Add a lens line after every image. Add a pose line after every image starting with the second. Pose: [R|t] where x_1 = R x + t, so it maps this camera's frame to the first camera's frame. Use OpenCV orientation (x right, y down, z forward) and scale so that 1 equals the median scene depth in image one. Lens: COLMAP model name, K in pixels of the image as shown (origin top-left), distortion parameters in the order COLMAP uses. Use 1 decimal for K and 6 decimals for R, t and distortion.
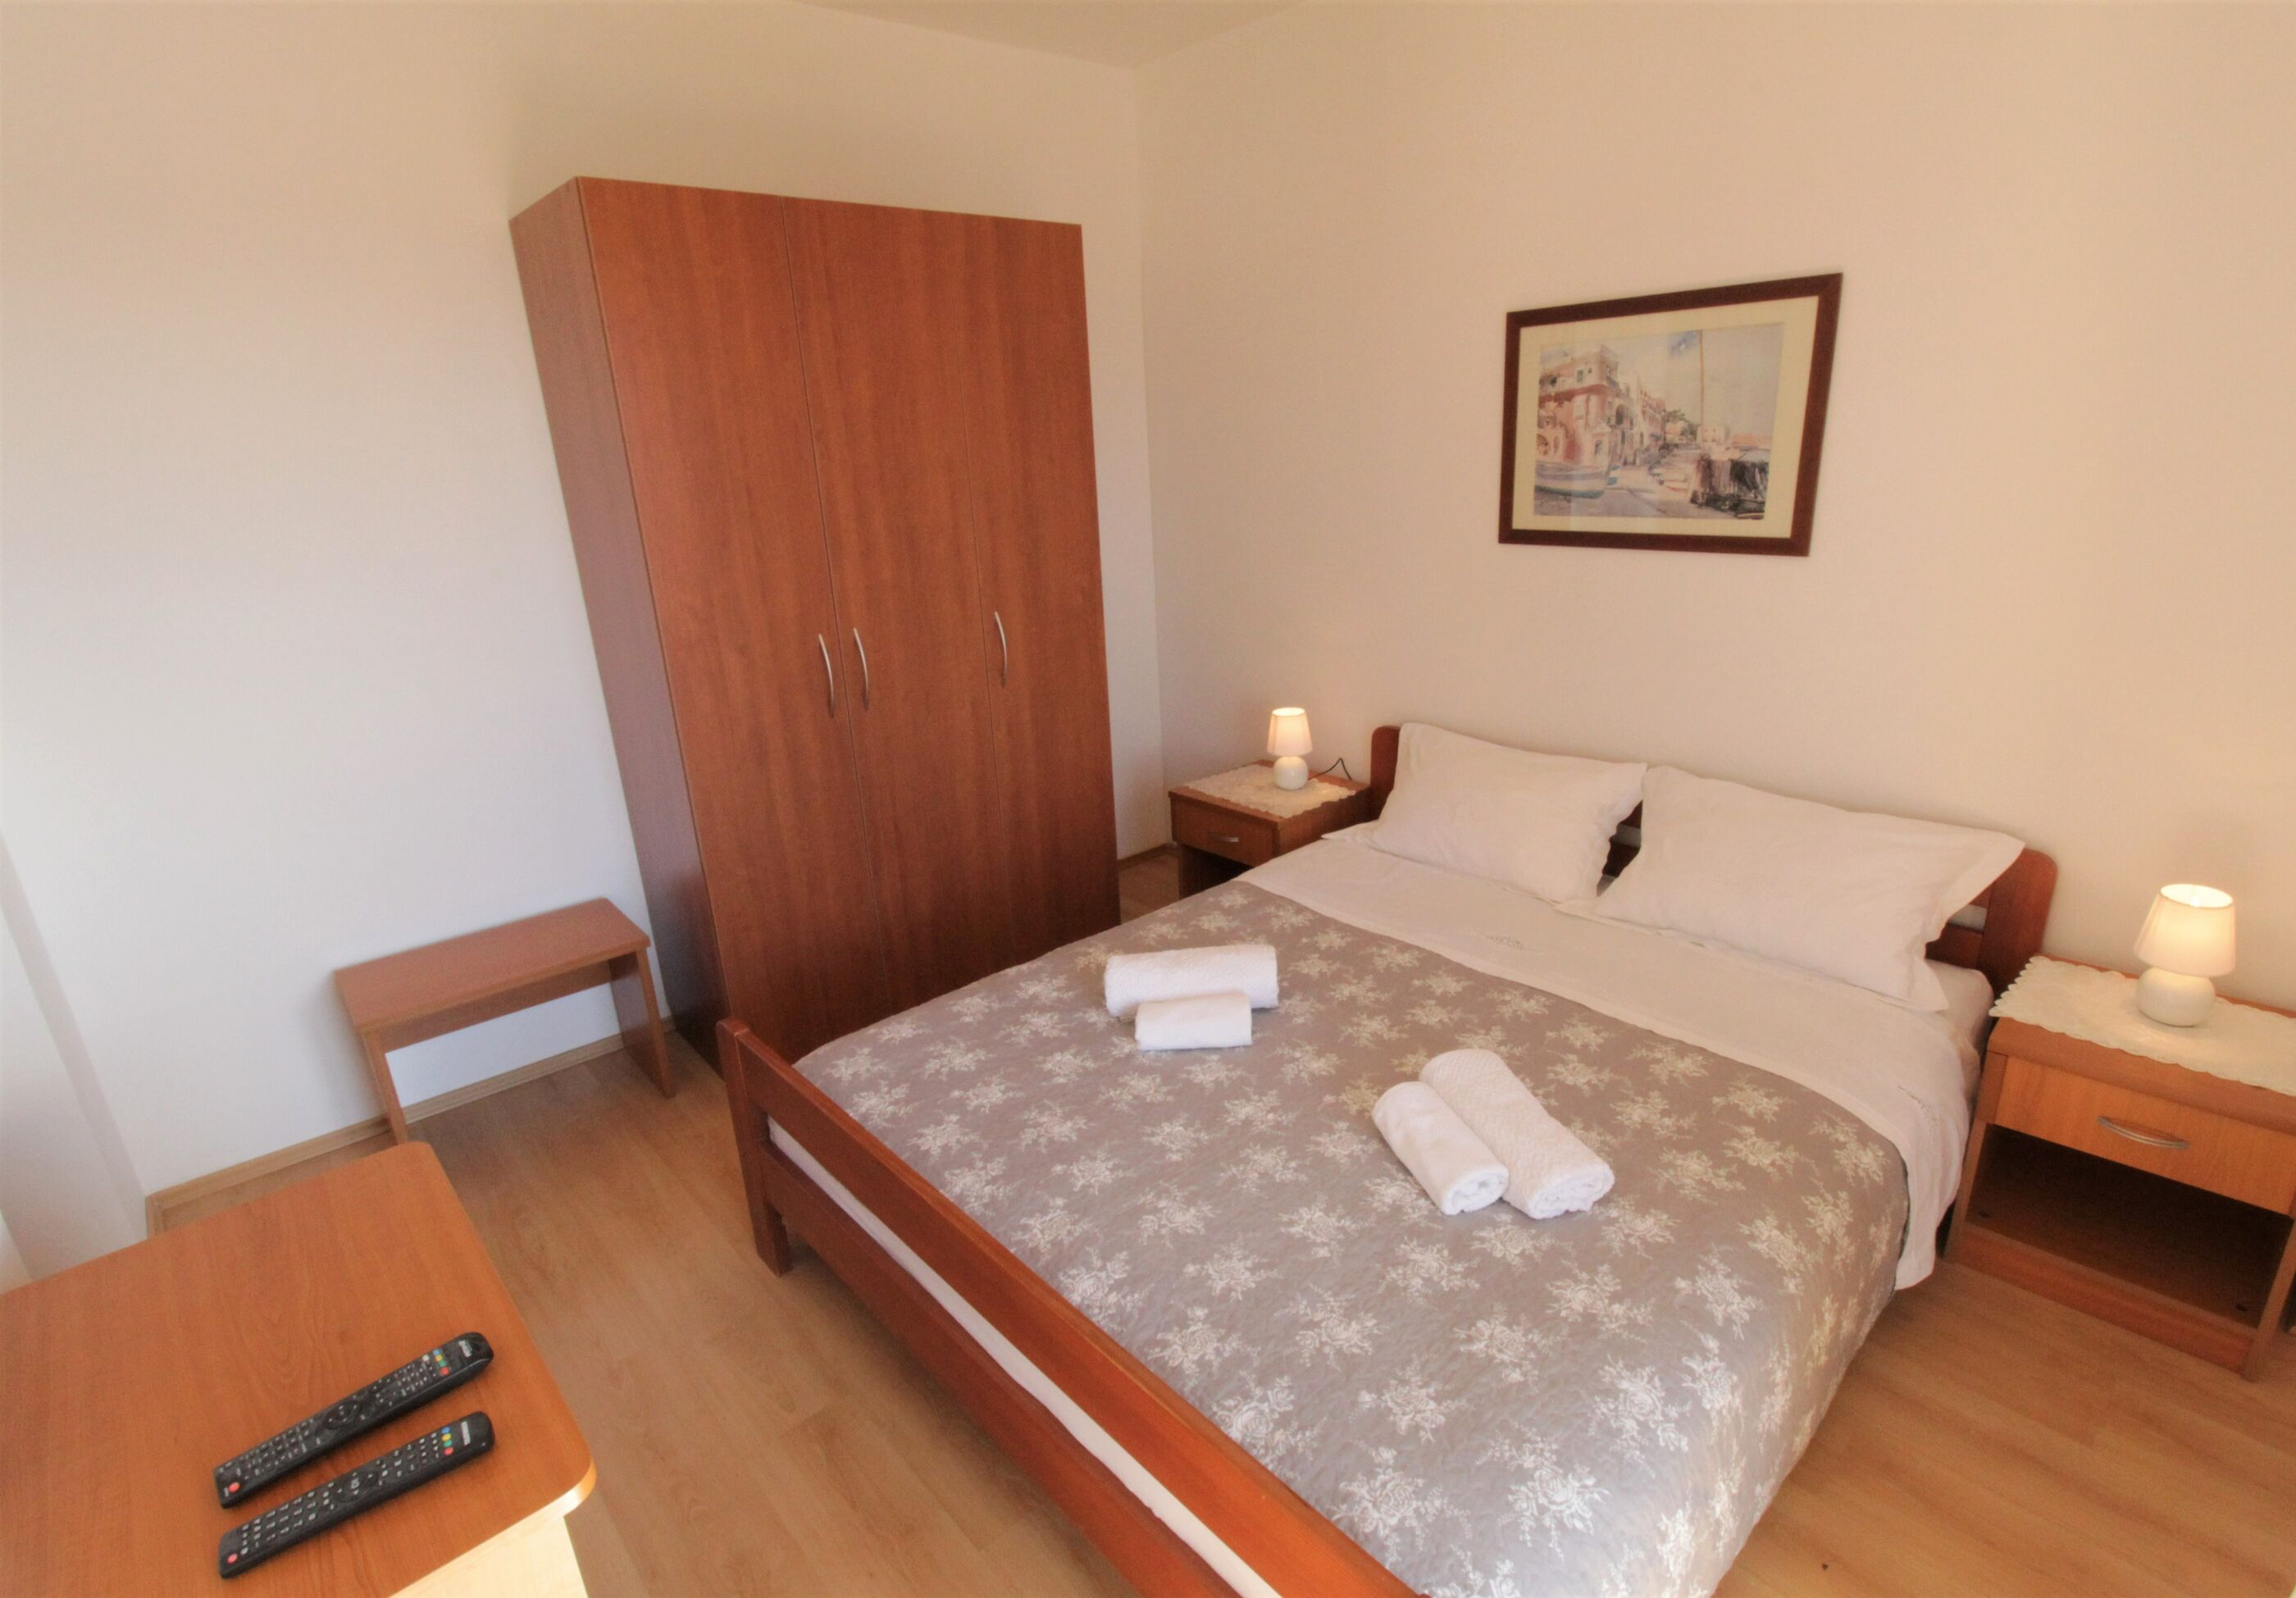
lens RADIAL K [[1122.0, 0, 1170.0], [0, 1122.0, 805.6], [0, 0, 1]] dist [-0.009228, -0.000529]
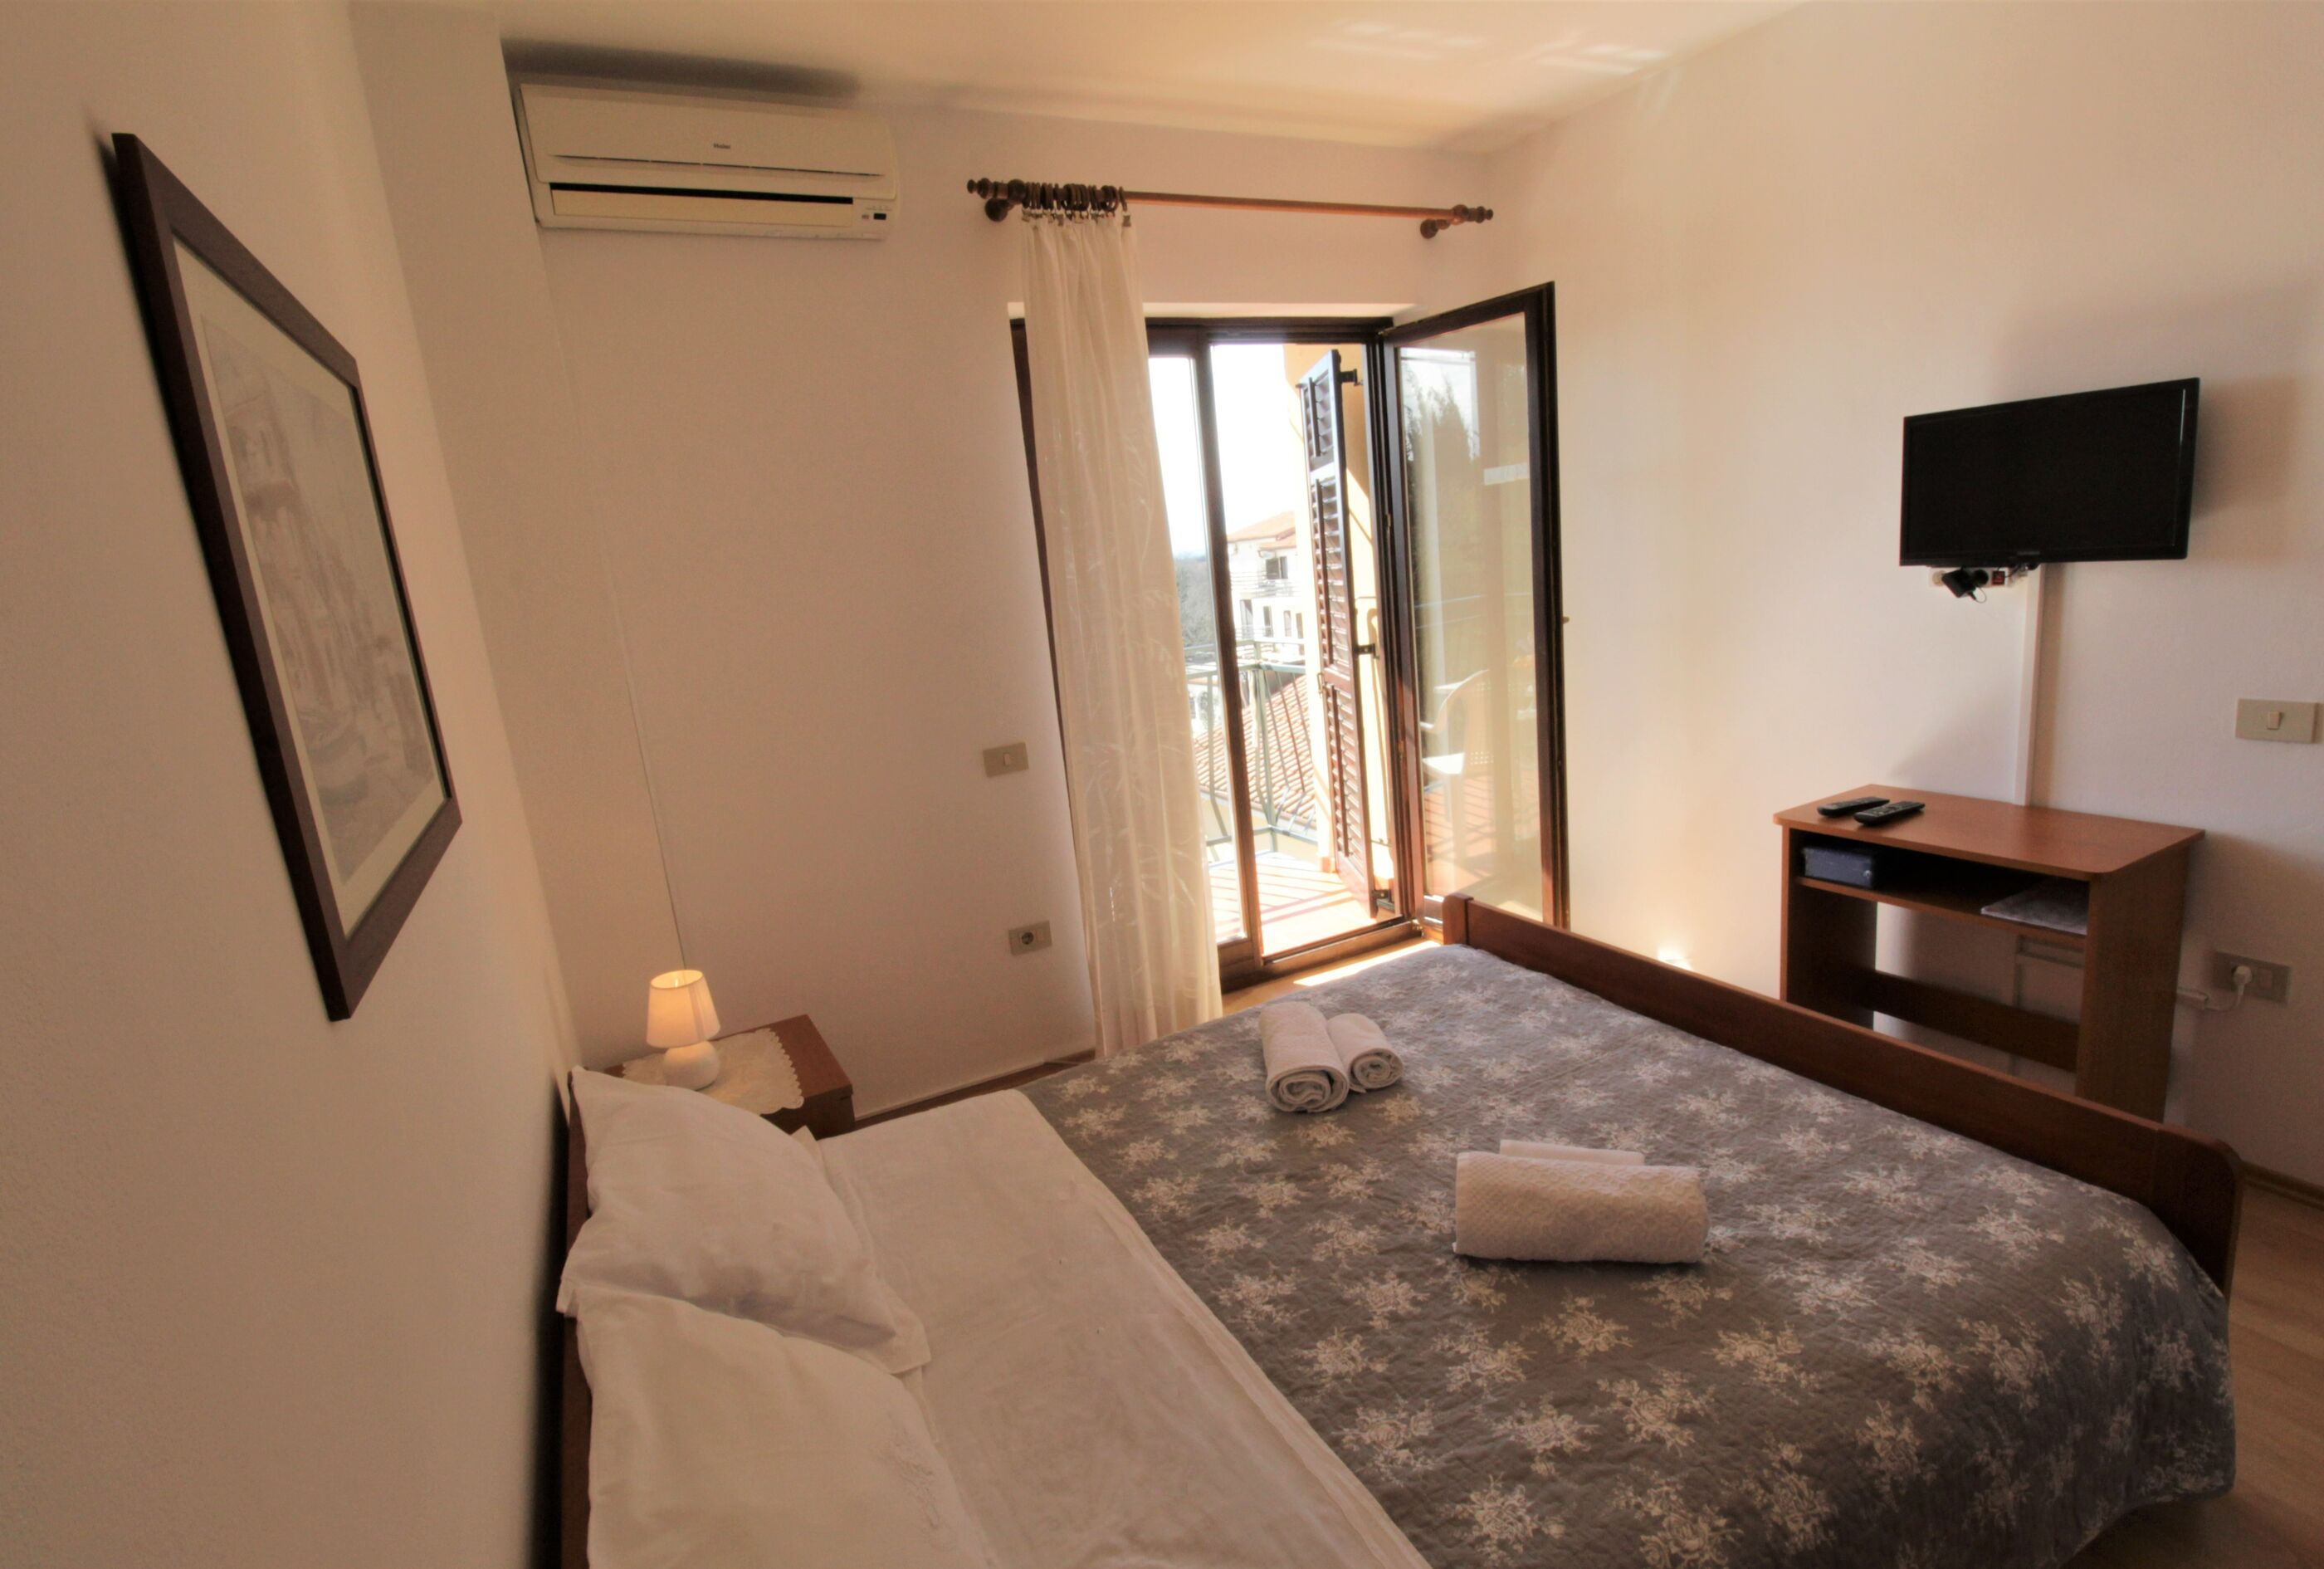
lens RADIAL K [[1127.6, 0, 1206.9], [0, 1127.6, 790.3], [0, 0, 1]] dist [0.001744, -0.014717]
pose [[-0.960862, 0.078415, 0.265699, 0.030185], [0.205195, 0.845815, 0.492435, -0.417988], [-0.186118, 0.527682, -0.828801, 1.314639]]
